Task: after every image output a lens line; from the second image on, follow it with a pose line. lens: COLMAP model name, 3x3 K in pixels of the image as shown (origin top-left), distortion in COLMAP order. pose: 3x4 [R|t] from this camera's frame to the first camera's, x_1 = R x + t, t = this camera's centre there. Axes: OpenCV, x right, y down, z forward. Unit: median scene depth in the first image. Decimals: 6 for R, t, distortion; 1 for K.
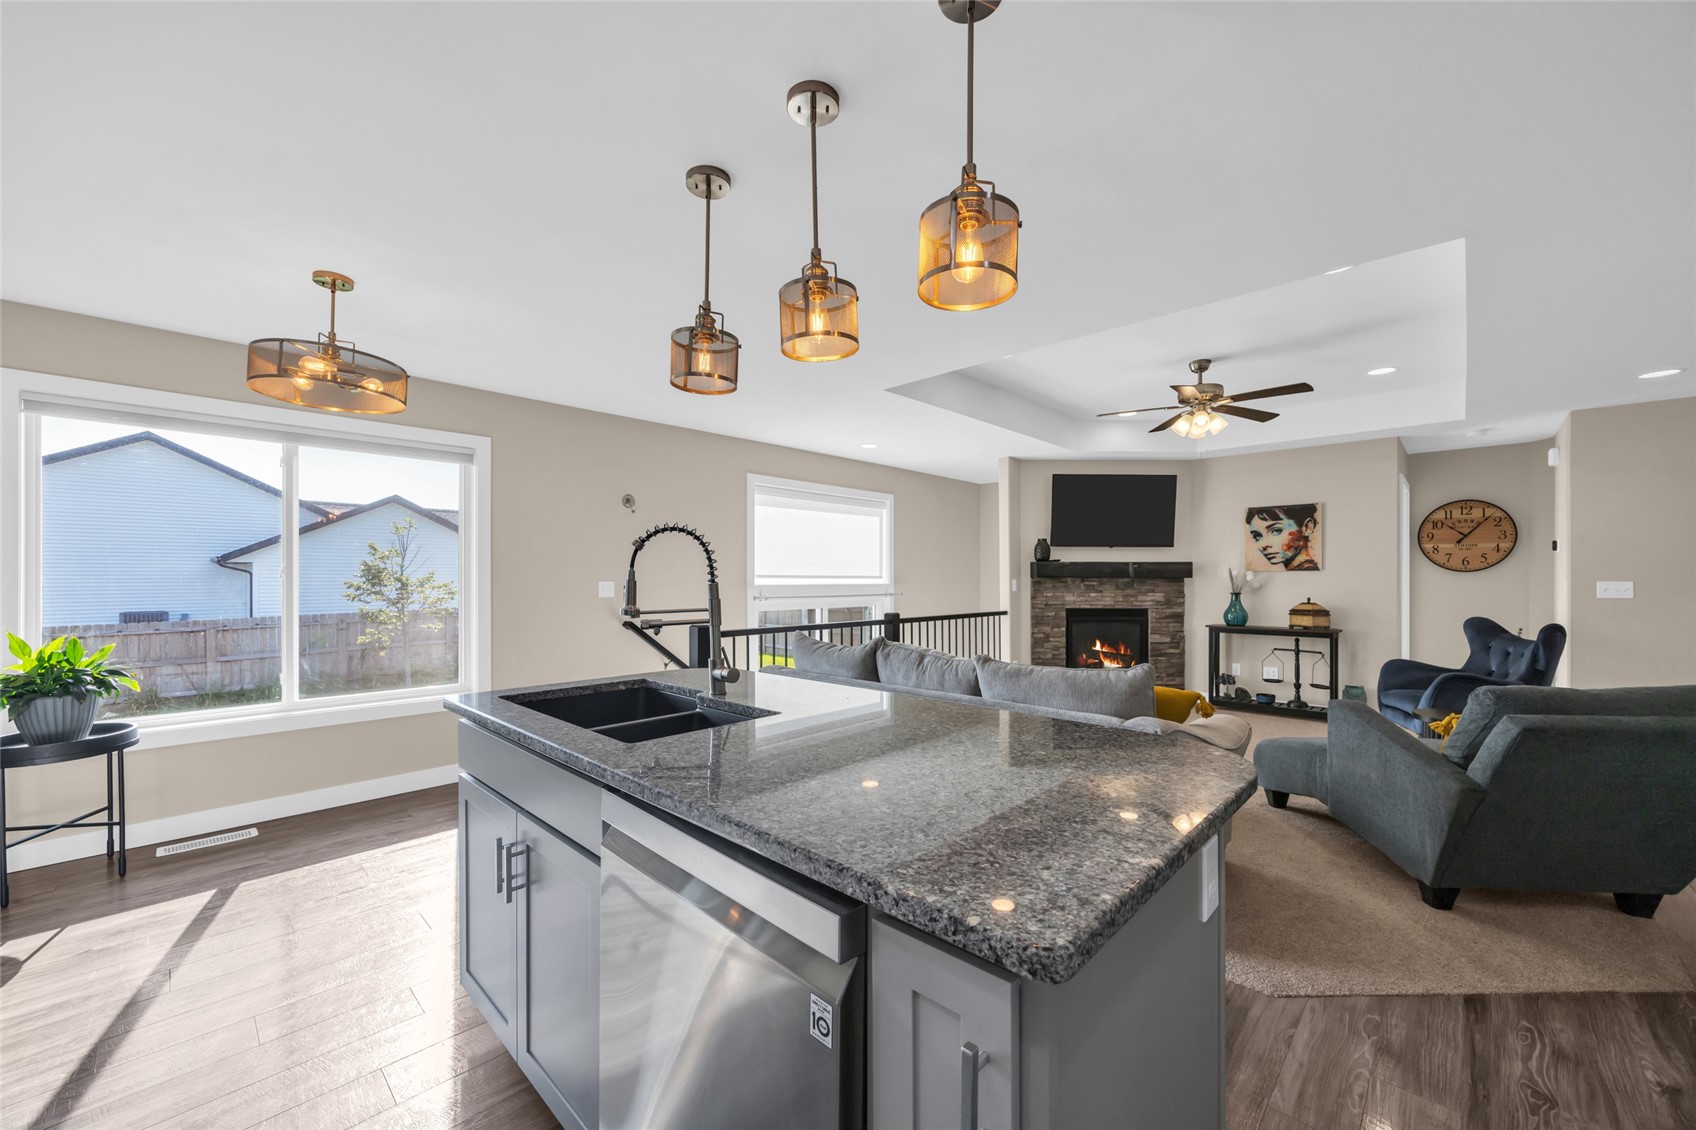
lens RADIAL K [[651.8, 0, 842.1], [0, 651.8, 573.0], [0, 0, 1]] dist [-0.000645, -0.000559]
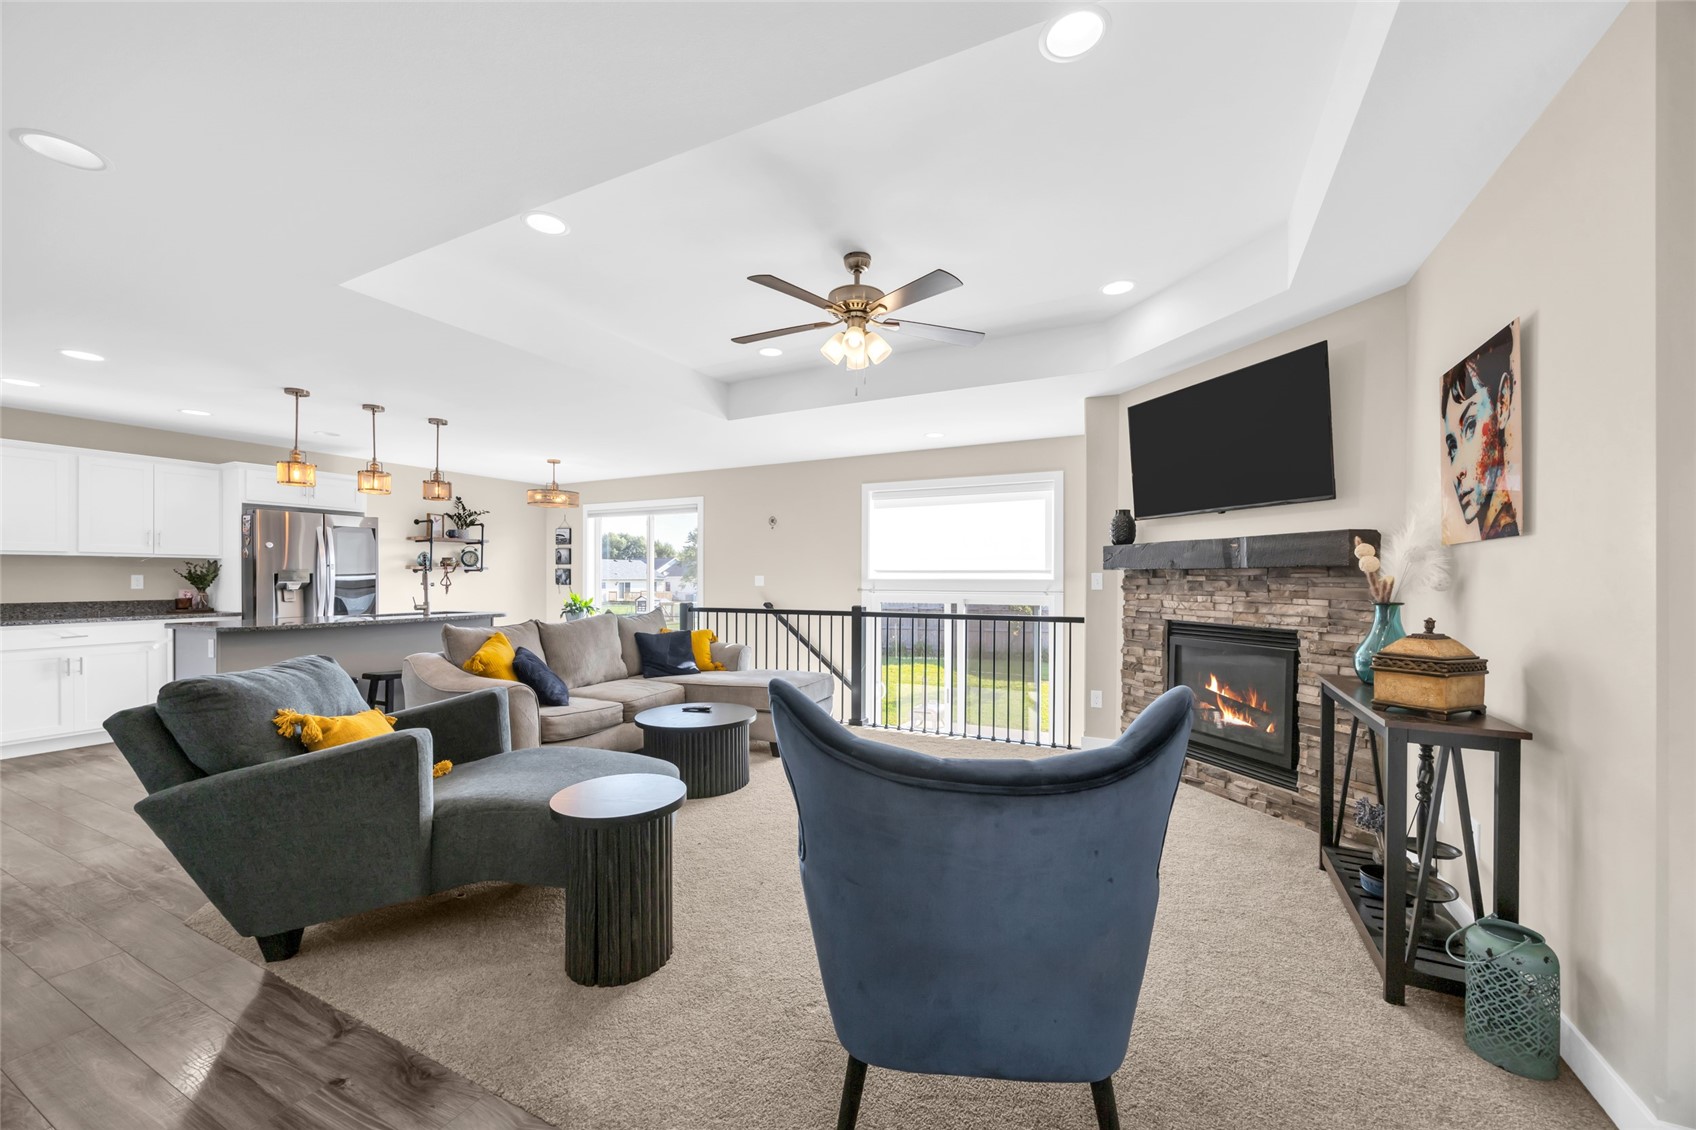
lens RADIAL K [[651.8, 0, 858.3], [0, 651.8, 571.6], [0, 0, 1]] dist [-0.000645, -0.000559]
pose [[0.306540, -0.009236, -0.951813, 0.933611], [0.005944, 0.999952, -0.007788, 0.013904], [0.951839, -0.003270, 0.306580, 0.608370]]
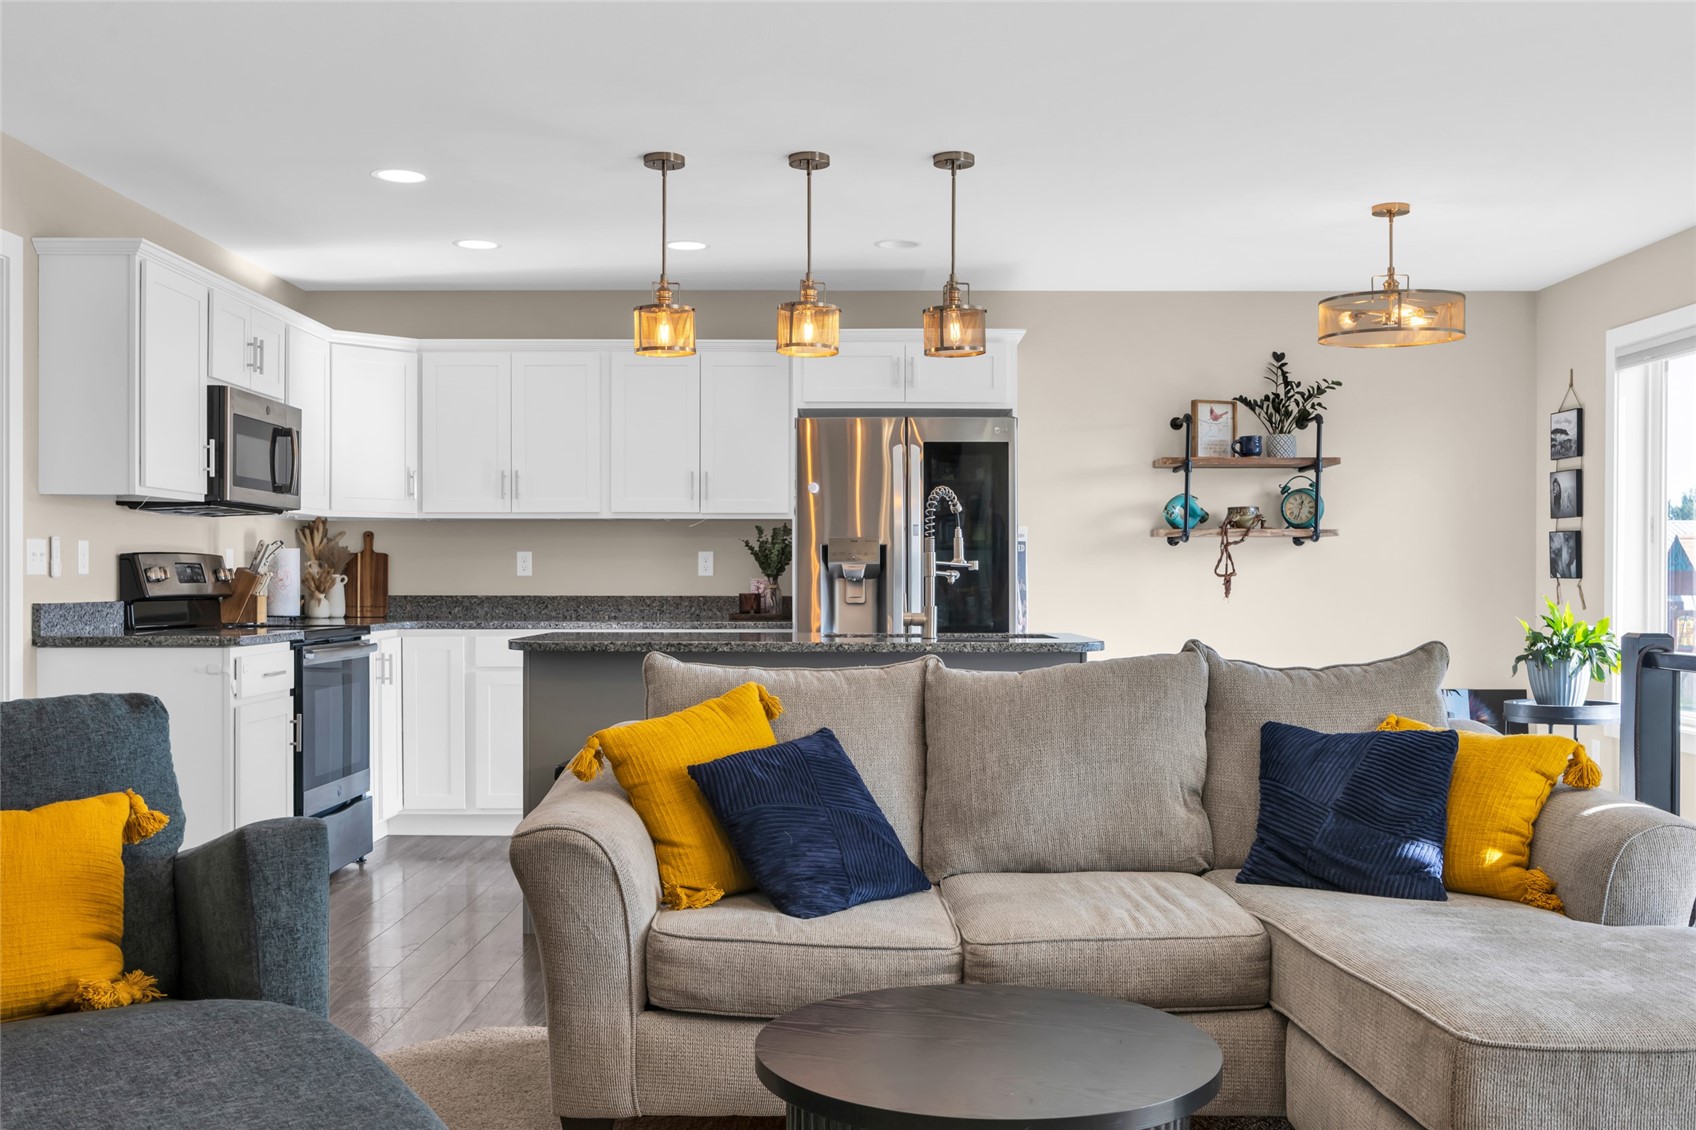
lens RADIAL K [[1603.5, 0, 836.0], [0, 1603.5, 590.6], [0, 0, 1]] dist [0.001674, 0.000000]
pose [[-0.718543, 0.004573, -0.695468, 0.582912], [0.002566, 0.999989, 0.003924, 0.031551], [0.695478, 0.001035, -0.718546, 0.915985]]
